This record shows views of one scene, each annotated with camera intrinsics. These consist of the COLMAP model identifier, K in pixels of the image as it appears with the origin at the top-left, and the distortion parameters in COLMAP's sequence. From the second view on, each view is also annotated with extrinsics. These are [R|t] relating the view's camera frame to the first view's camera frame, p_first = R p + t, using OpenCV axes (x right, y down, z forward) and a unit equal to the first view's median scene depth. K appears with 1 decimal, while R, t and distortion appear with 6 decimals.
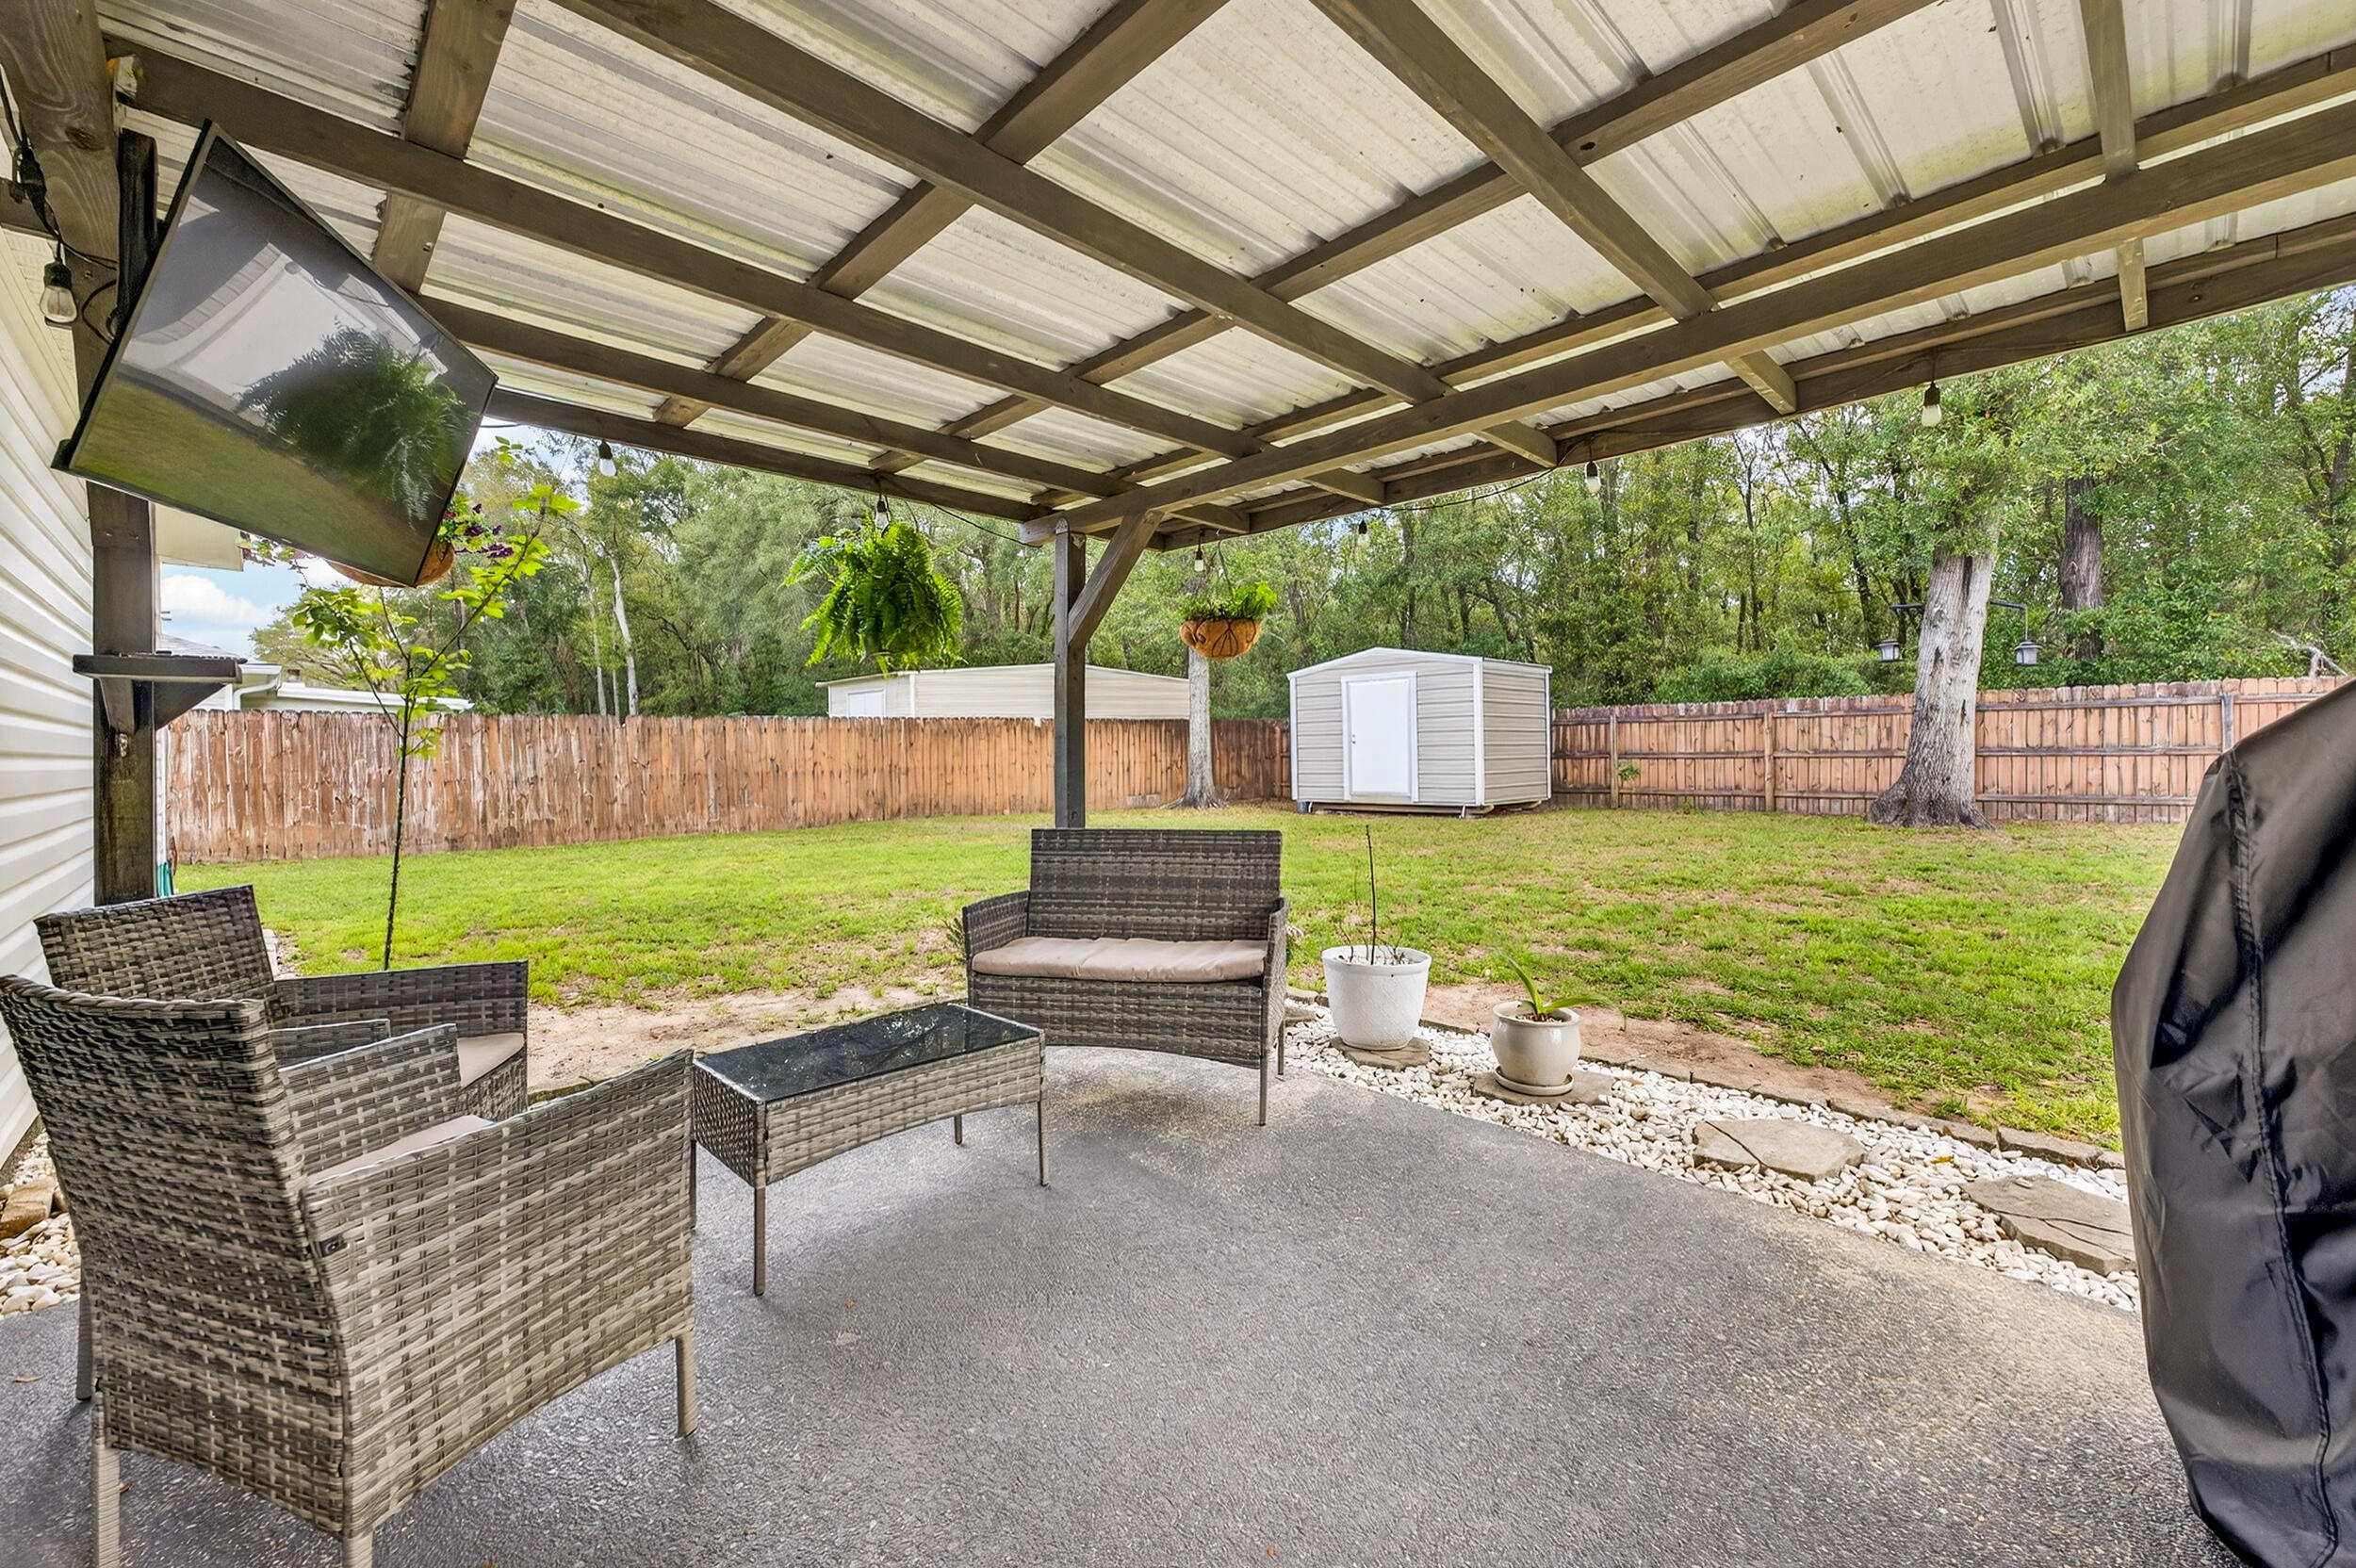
lens RADIAL K [[960.0, 0, 1176.4], [0, 960.0, 767.4], [0, 0, 1]] dist [0.013741, 0.000434]
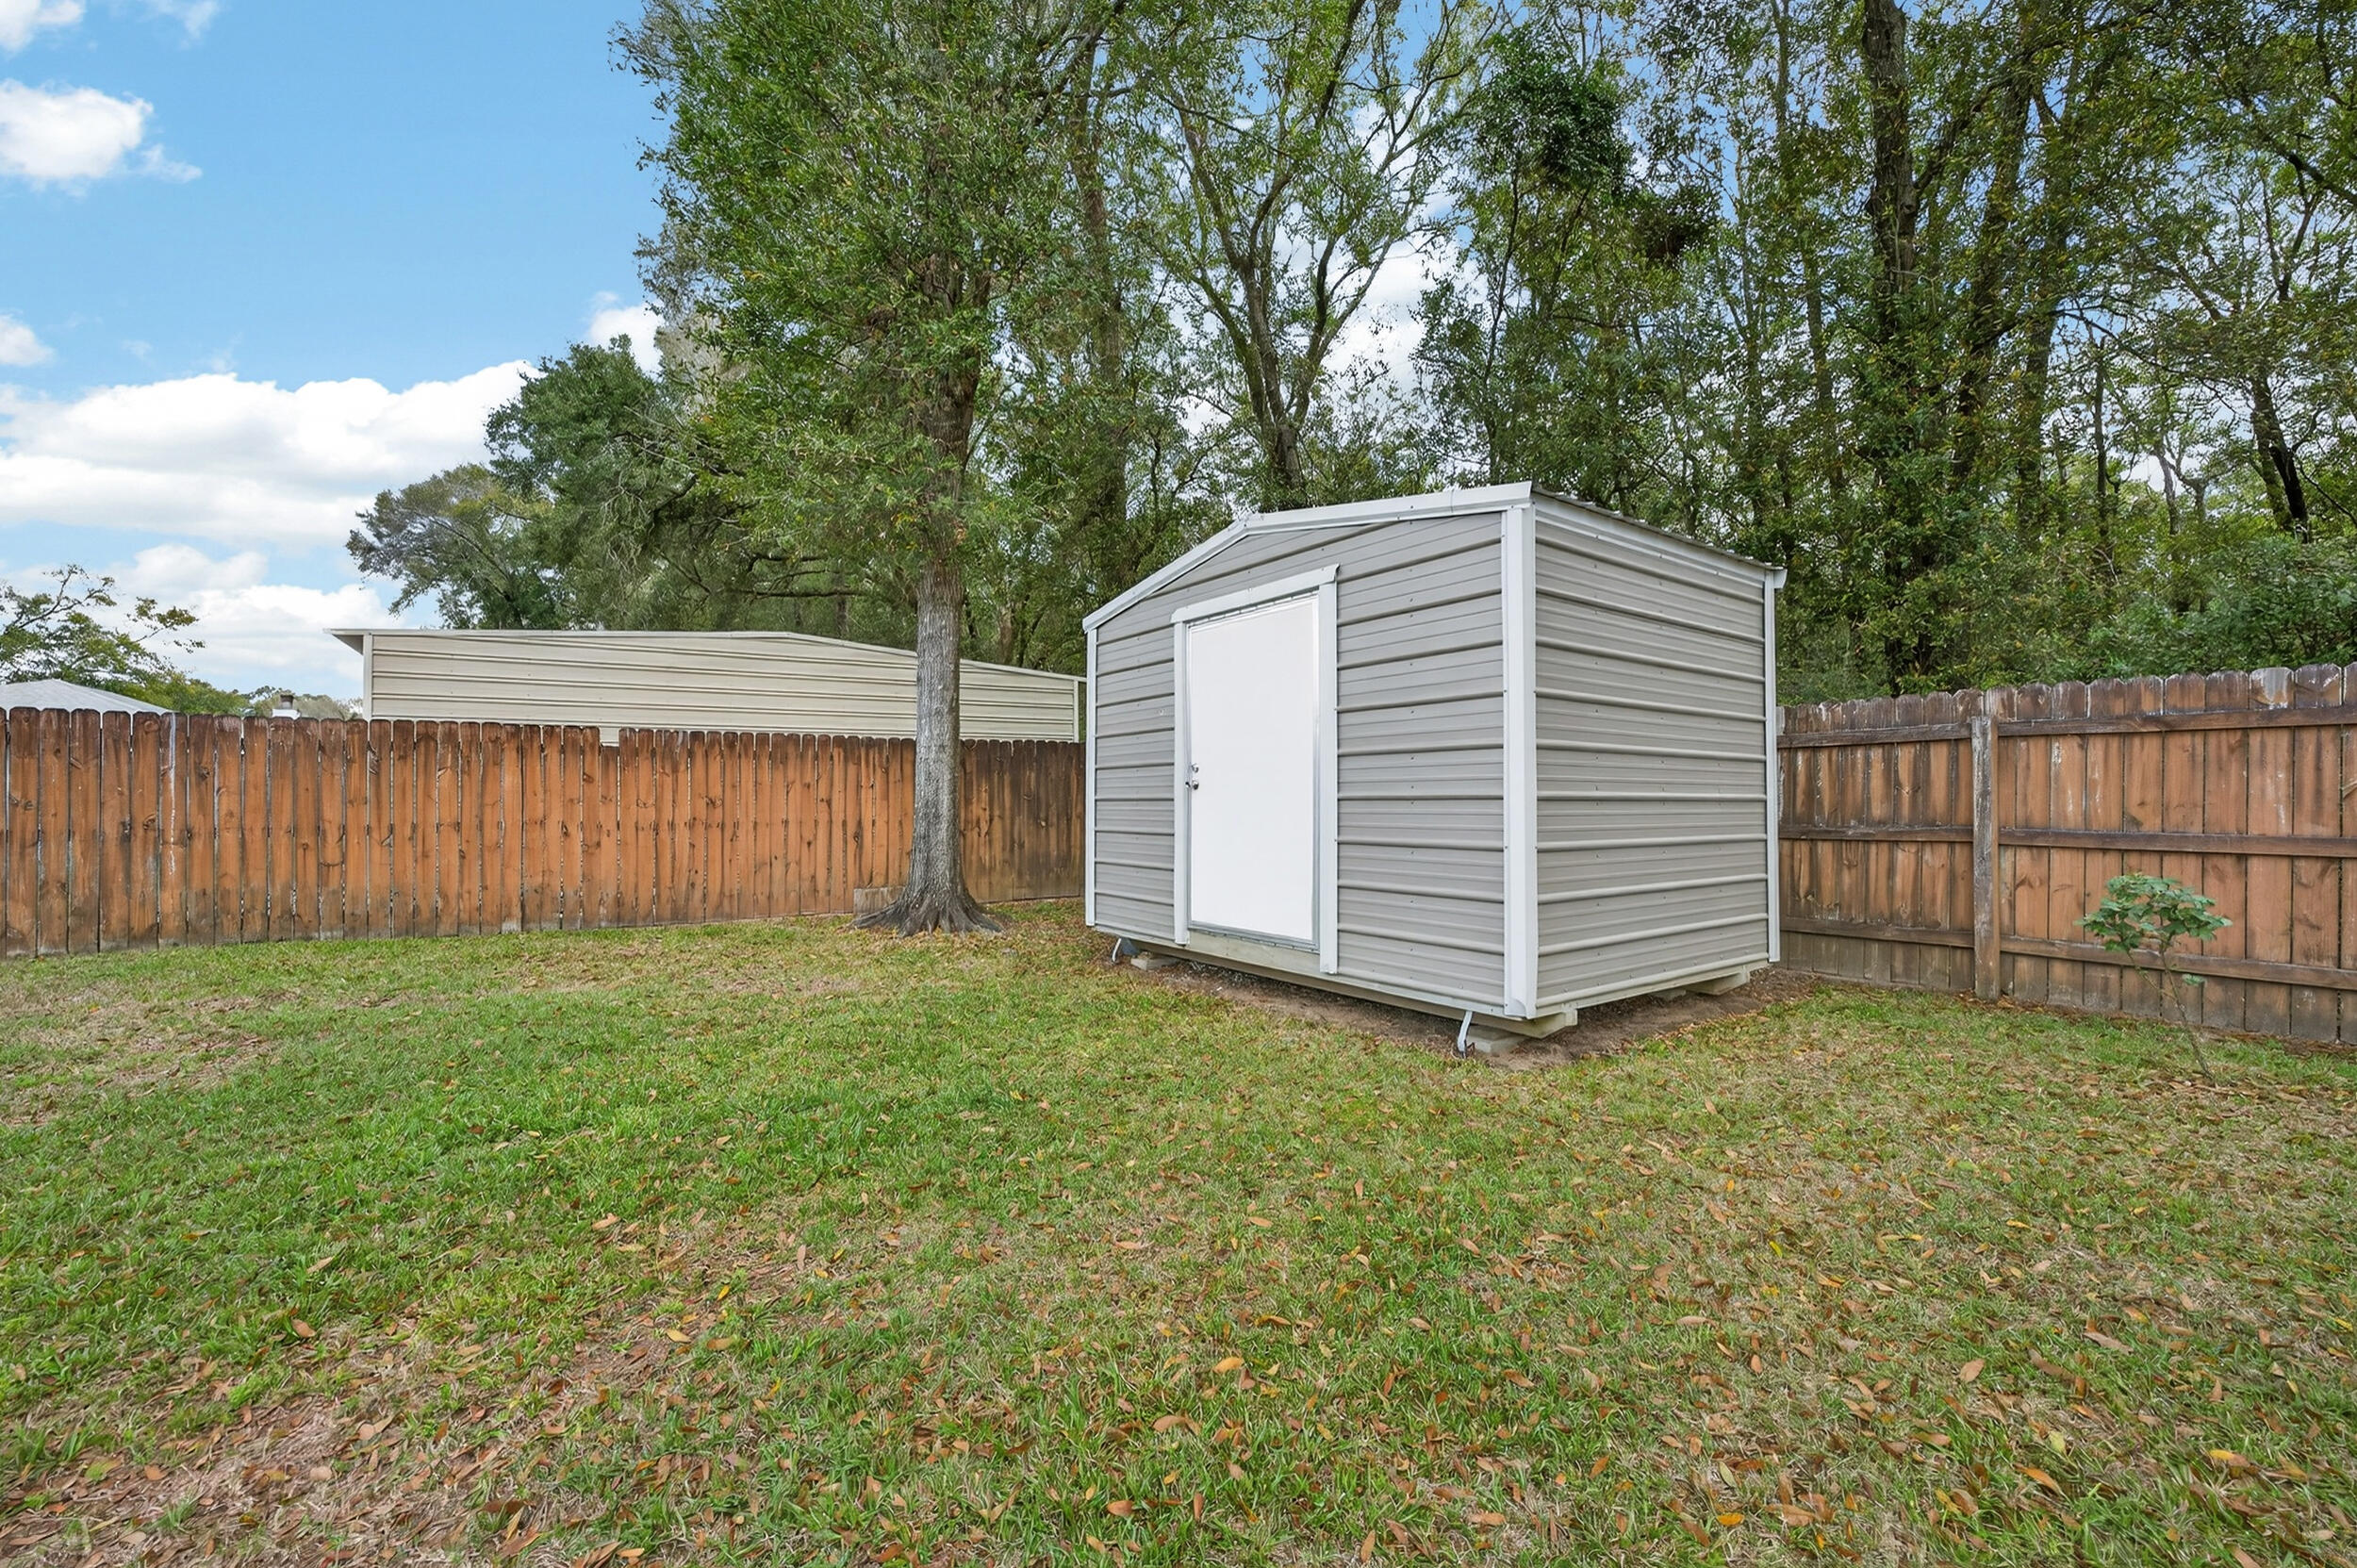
lens RADIAL K [[944.0, 0, 1180.2], [0, 944.0, 772.8], [0, 0, 1]] dist [0.013356, 0.000467]
pose [[0.988498, 0.012877, -0.150683, 0.229311], [-0.020173, 0.998691, -0.046996, -0.013741], [0.149881, 0.049495, 0.987464, 0.632366]]
